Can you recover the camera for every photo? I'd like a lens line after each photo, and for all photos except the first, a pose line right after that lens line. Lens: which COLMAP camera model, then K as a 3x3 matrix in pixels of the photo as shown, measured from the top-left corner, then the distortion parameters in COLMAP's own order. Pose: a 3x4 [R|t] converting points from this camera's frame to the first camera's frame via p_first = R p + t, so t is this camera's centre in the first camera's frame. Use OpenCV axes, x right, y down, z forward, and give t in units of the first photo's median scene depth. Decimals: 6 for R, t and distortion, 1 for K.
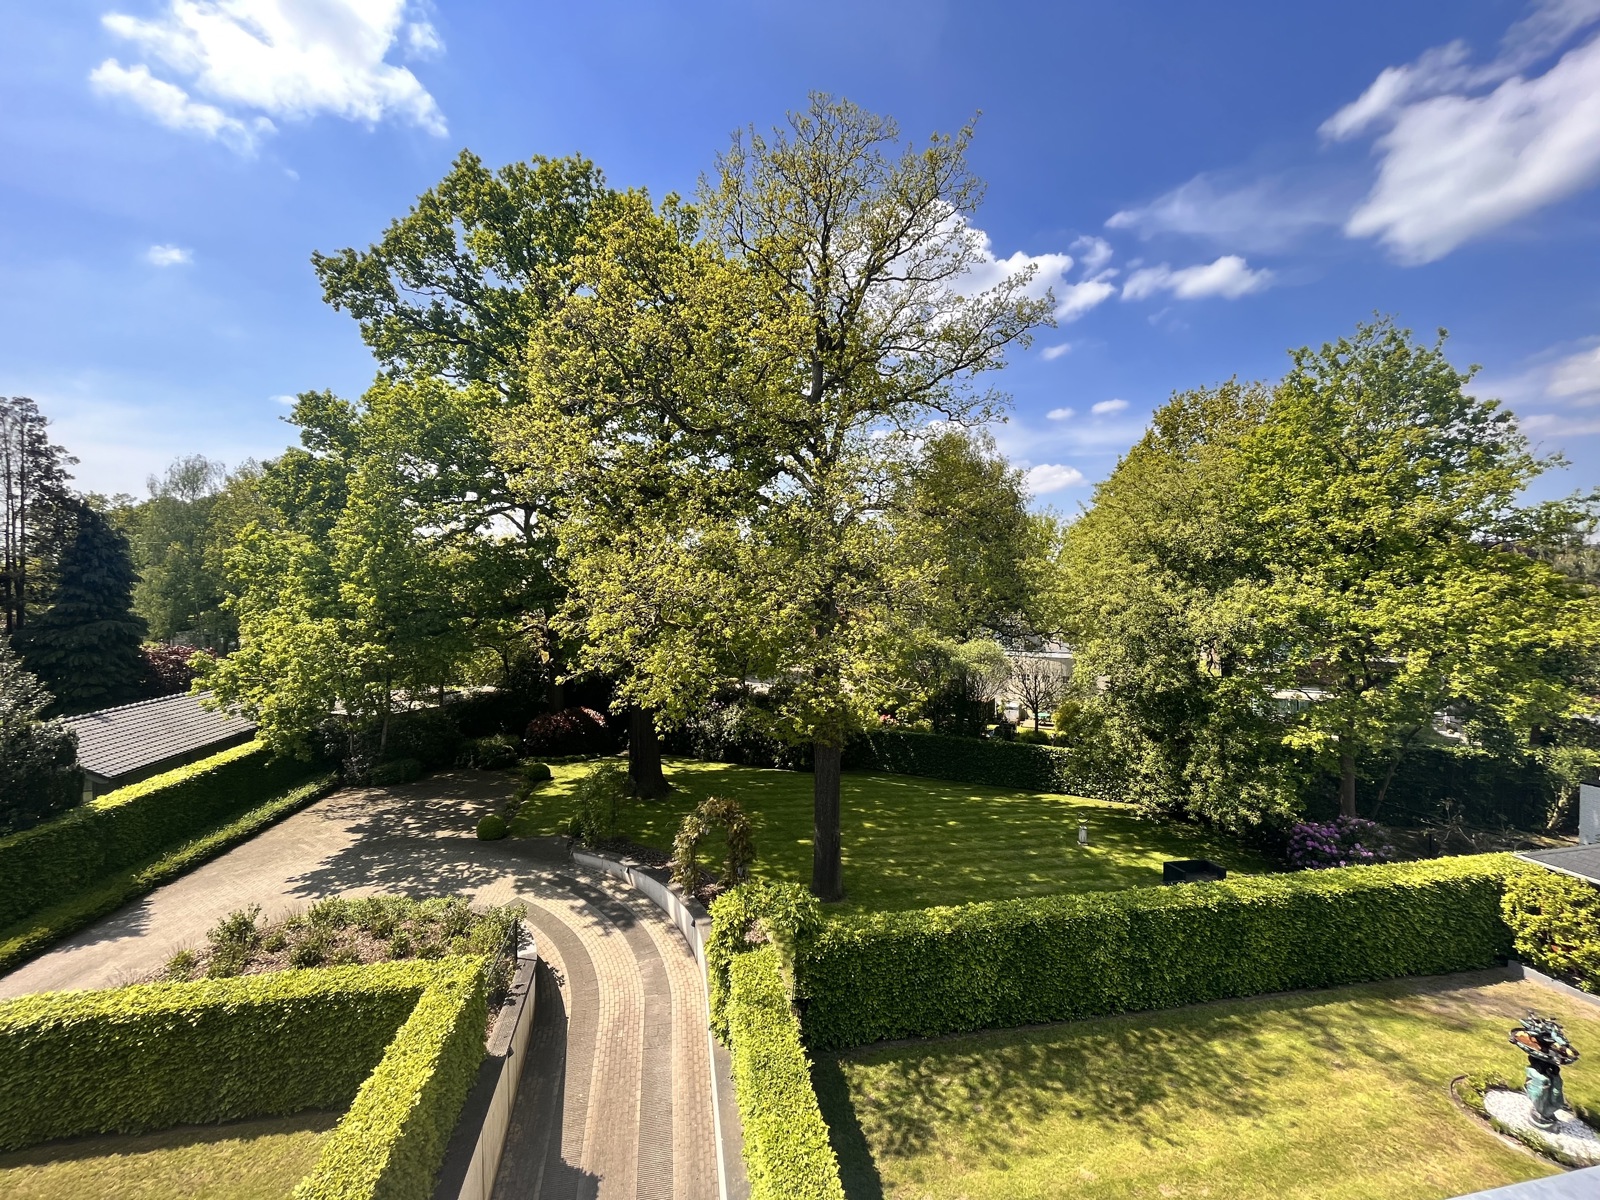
lens RADIAL K [[652.3, 0, 798.0], [0, 652.3, 589.9], [0, 0, 1]] dist [0.002395, 0.000239]
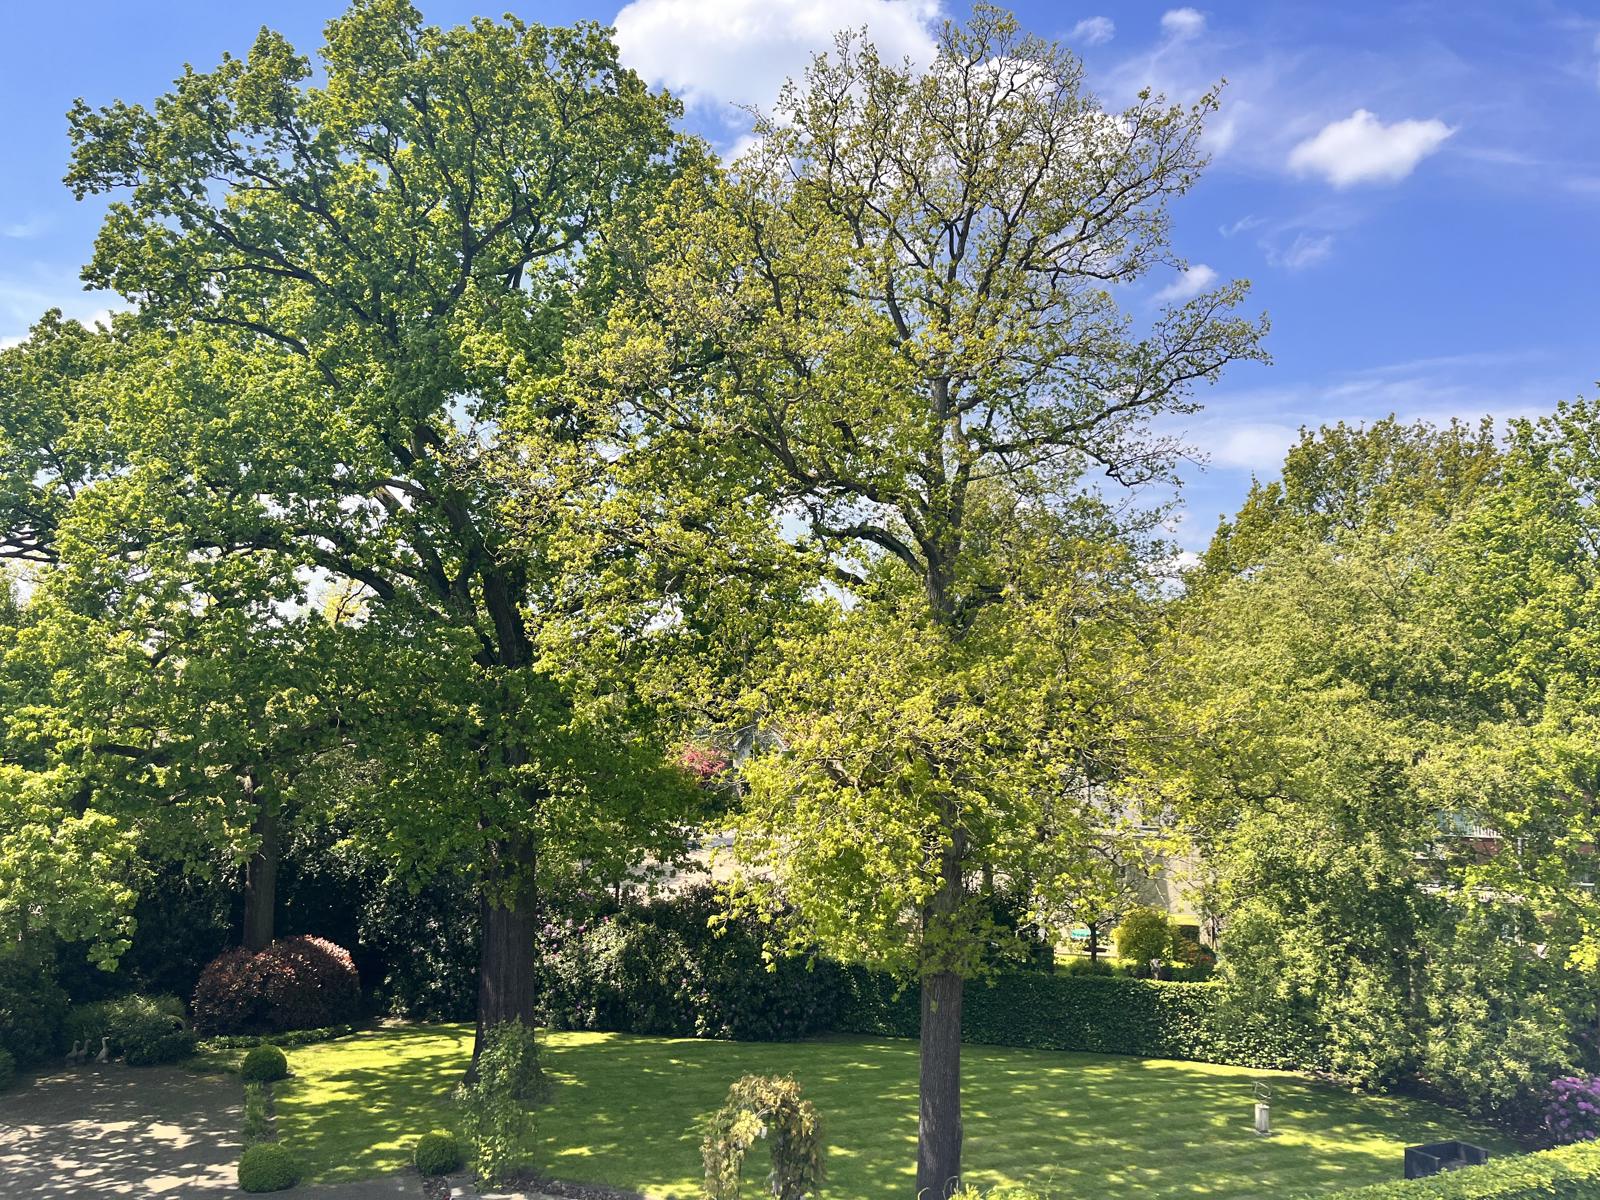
lens RADIAL K [[1216.5, 0, 800.0], [0, 1216.5, 600.0], [0, 0, 1]] dist [0.071678, -0.093270]
pose [[0.973486, 0.039773, 0.225264, -0.332781], [-0.020411, 0.995943, -0.087638, -0.016267], [-0.227836, 0.080716, 0.970348, -0.120291]]
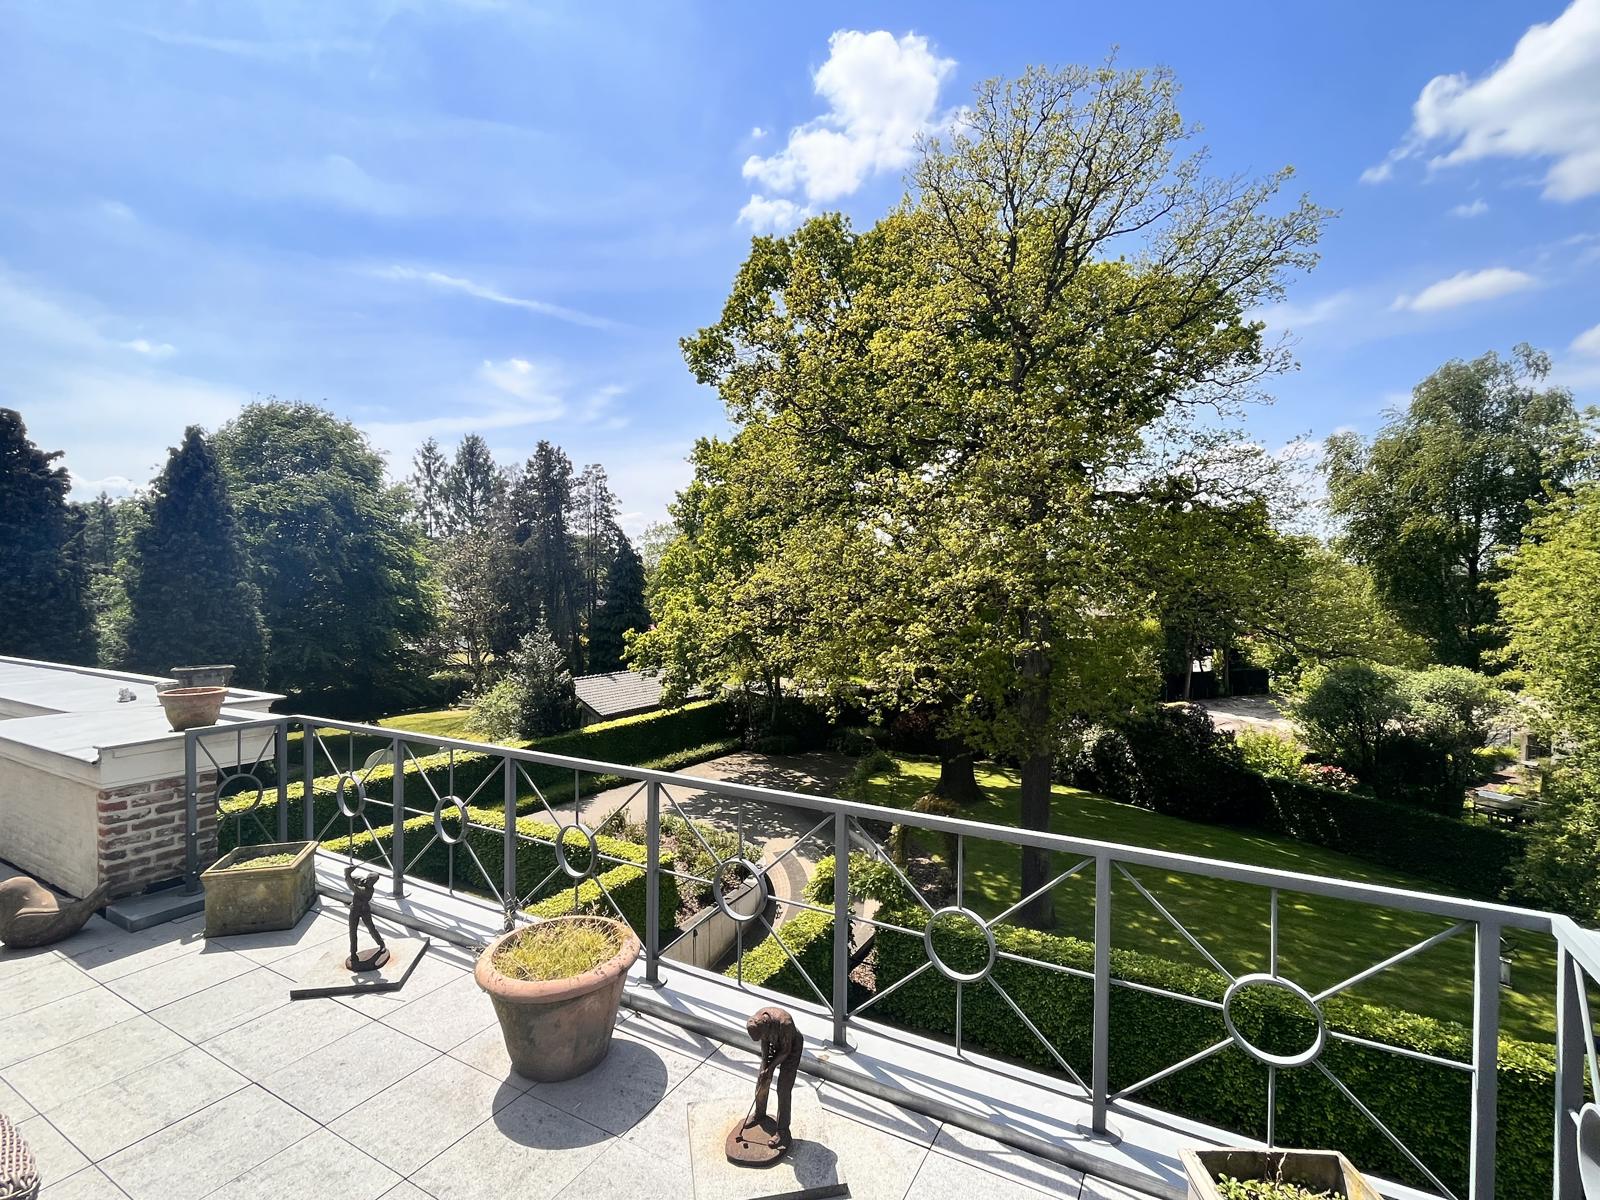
lens RADIAL K [[732.7, 0, 800.0], [0, 732.7, 600.0], [0, 0, 1]] dist [-0.000195, -0.000064]
pose [[0.771947, 0.010516, -0.635600, 0.390721], [-0.004768, 0.999931, 0.010753, 0.000293], [0.635669, -0.005270, 0.771944, -0.010078]]
